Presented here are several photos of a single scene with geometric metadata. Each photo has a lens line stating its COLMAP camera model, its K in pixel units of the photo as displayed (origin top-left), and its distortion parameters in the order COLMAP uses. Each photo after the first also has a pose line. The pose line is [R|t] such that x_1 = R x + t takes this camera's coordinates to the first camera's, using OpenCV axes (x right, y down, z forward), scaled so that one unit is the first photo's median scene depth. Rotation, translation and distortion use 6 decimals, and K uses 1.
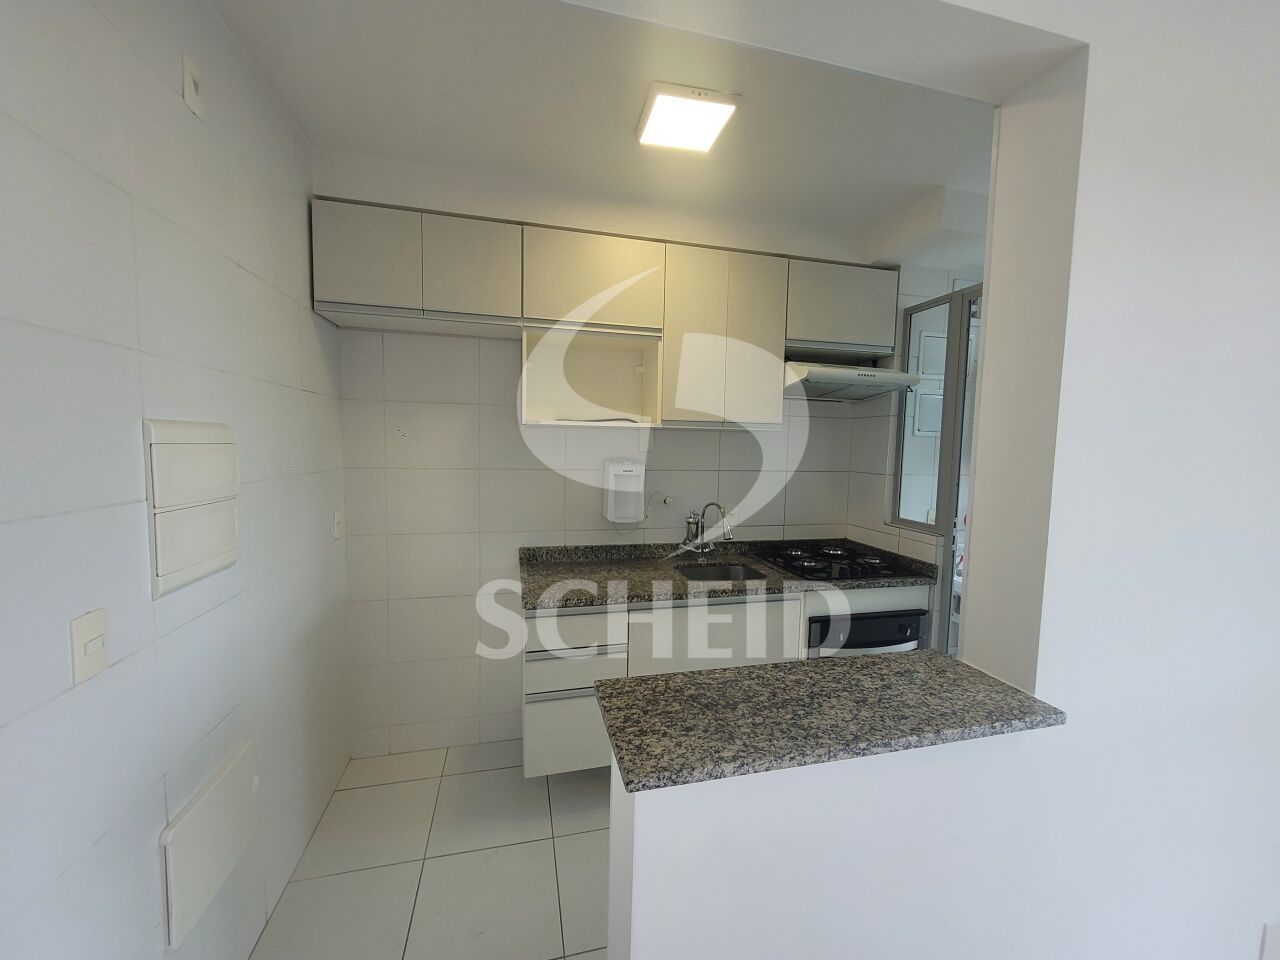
lens RADIAL K [[498.6, 0, 643.9], [0, 498.6, 483.5], [0, 0, 1]] dist [0.000112, -0.000692]
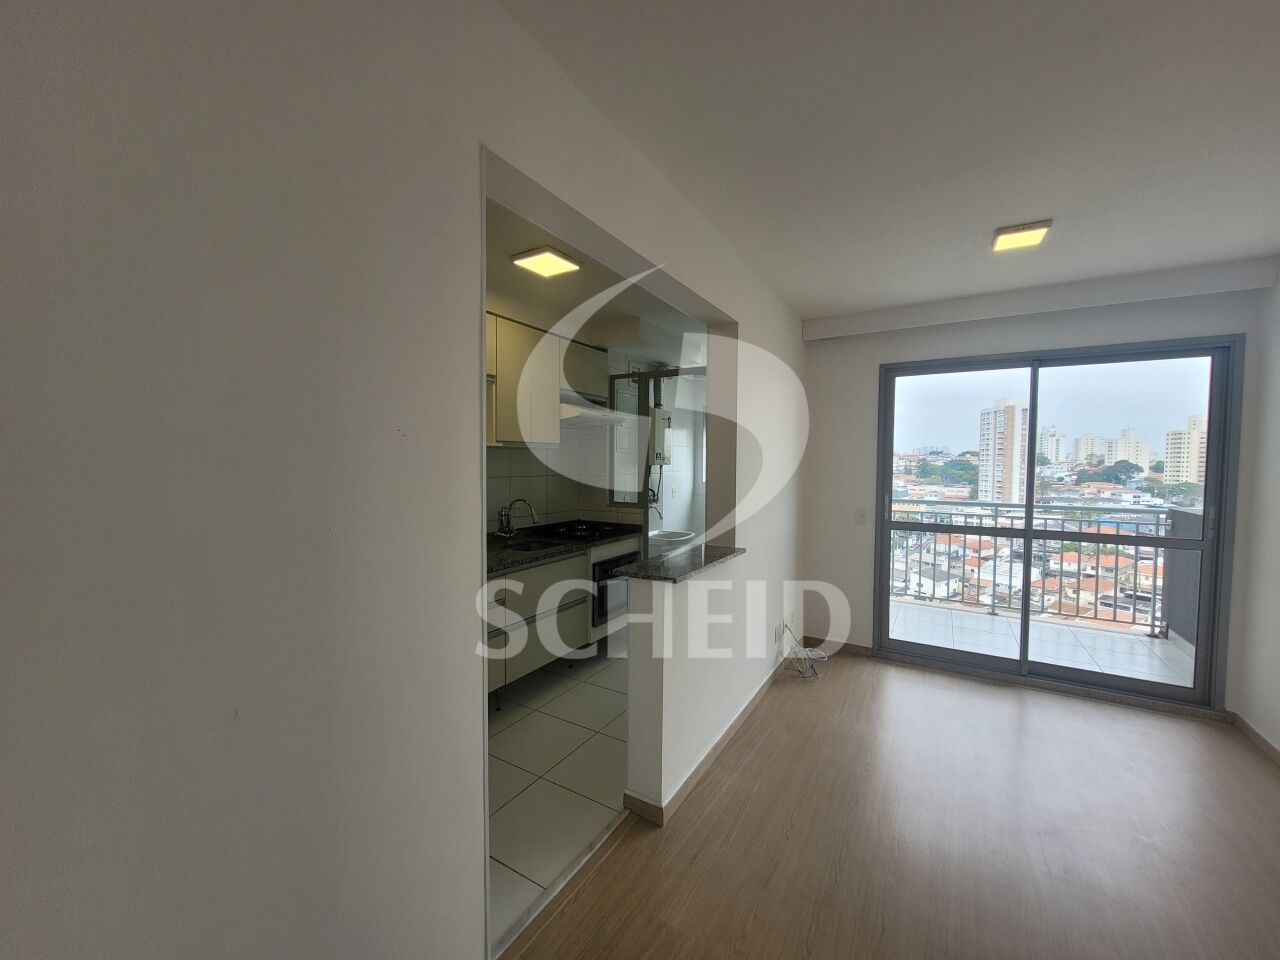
lens RADIAL K [[498.6, 0, 643.9], [0, 498.6, 483.5], [0, 0, 1]] dist [0.000112, -0.000692]
pose [[0.707041, -0.045745, 0.705691, -0.627301], [0.064782, 0.997899, -0.000220, 0.017935], [-0.704199, 0.045871, 0.708519, -0.255324]]
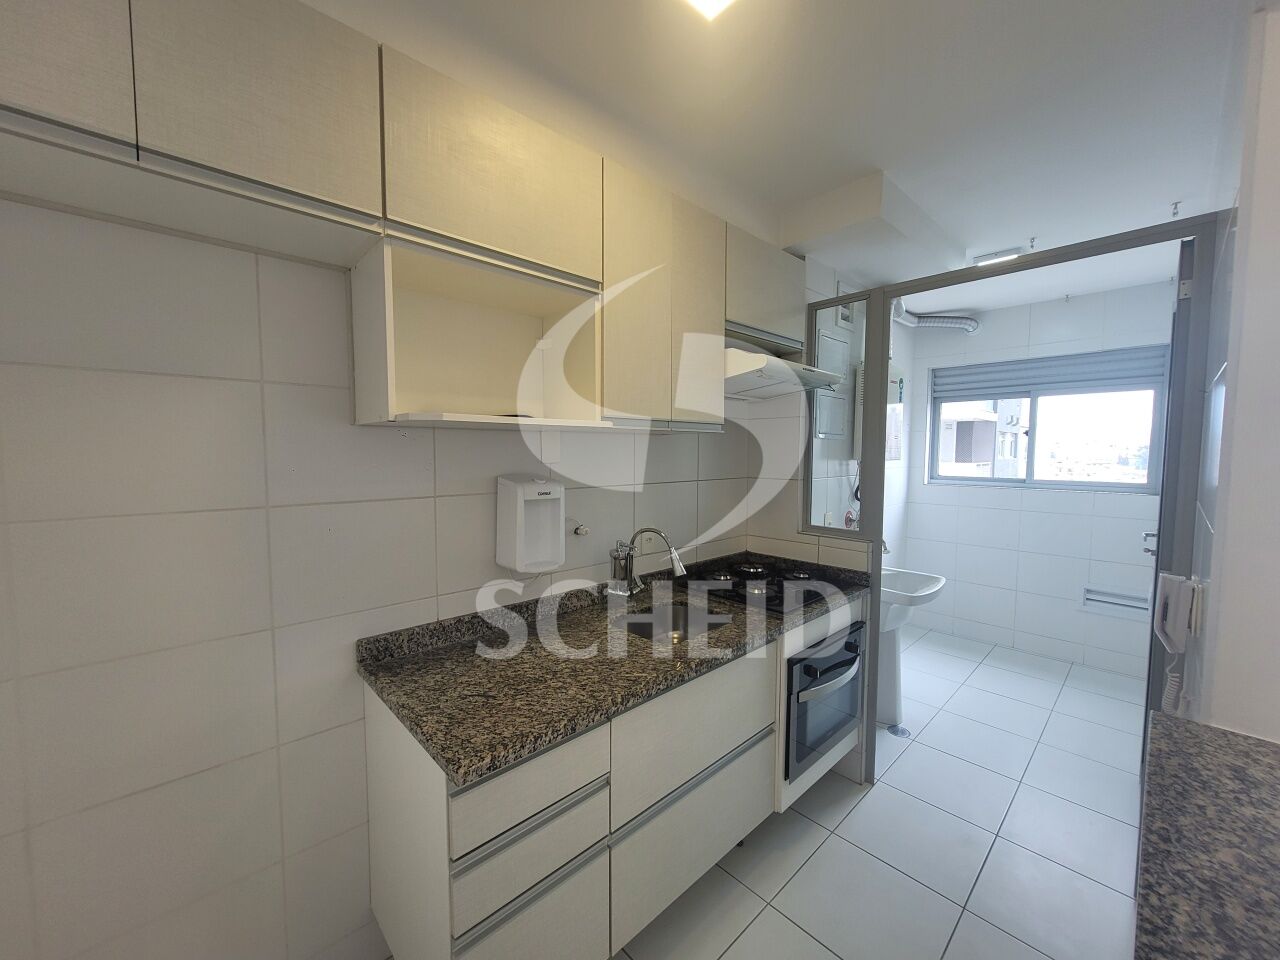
lens RADIAL K [[498.6, 0, 643.9], [0, 498.6, 483.5], [0, 0, 1]] dist [0.000112, -0.000692]
pose [[0.873634, -0.050082, 0.483999, -0.237775], [0.053998, 0.998524, 0.005855, -0.035342], [-0.483578, 0.021020, 0.875049, 0.357230]]
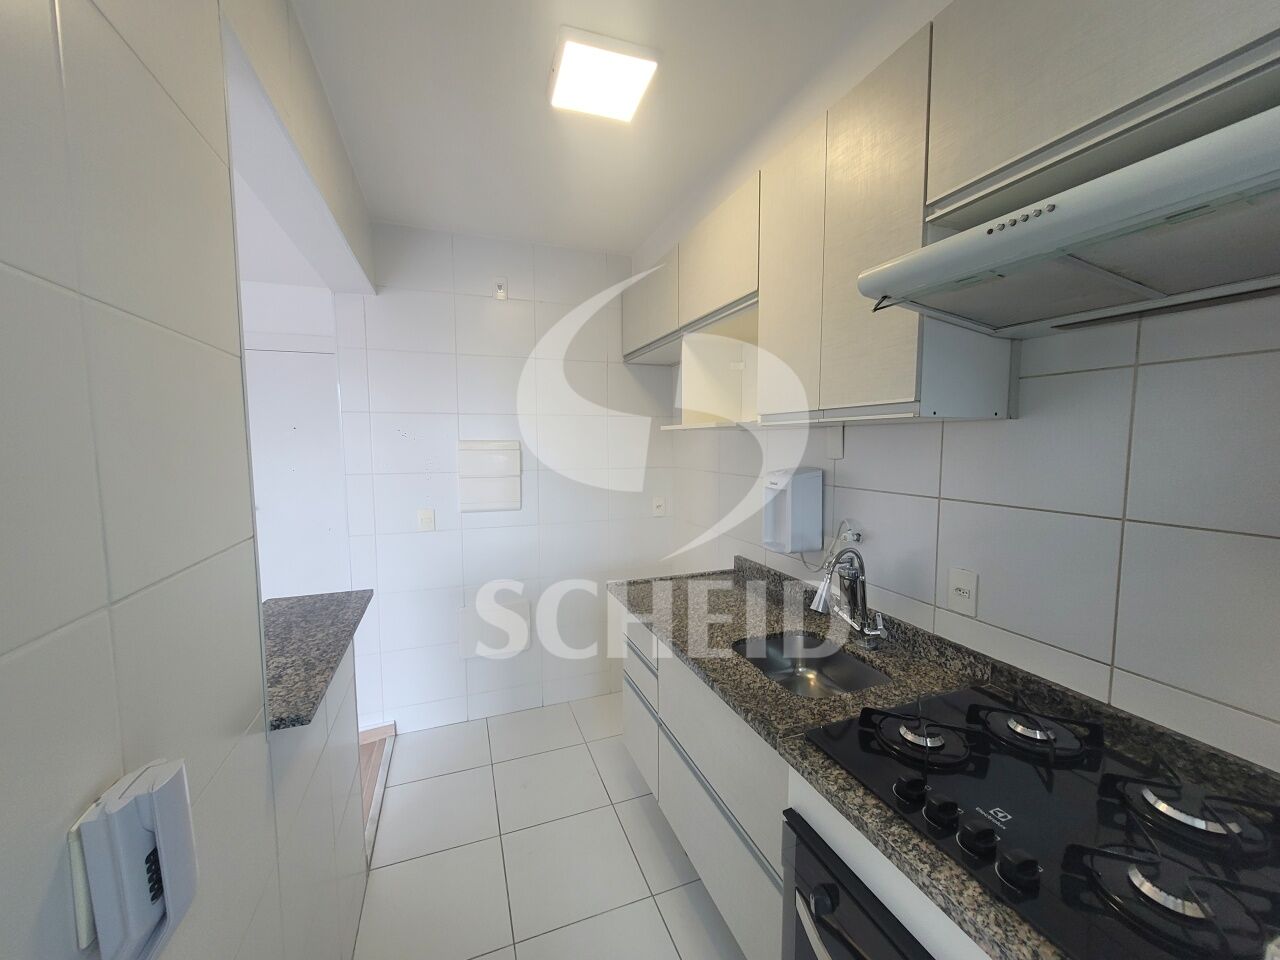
lens RADIAL K [[498.6, 0, 643.9], [0, 498.6, 483.5], [0, 0, 1]] dist [0.000112, -0.000692]
pose [[0.122108, 0.066380, -0.990295, 0.705452], [-0.076789, 0.995402, 0.057254, -0.053486], [0.989542, 0.069053, 0.126644, 0.709393]]
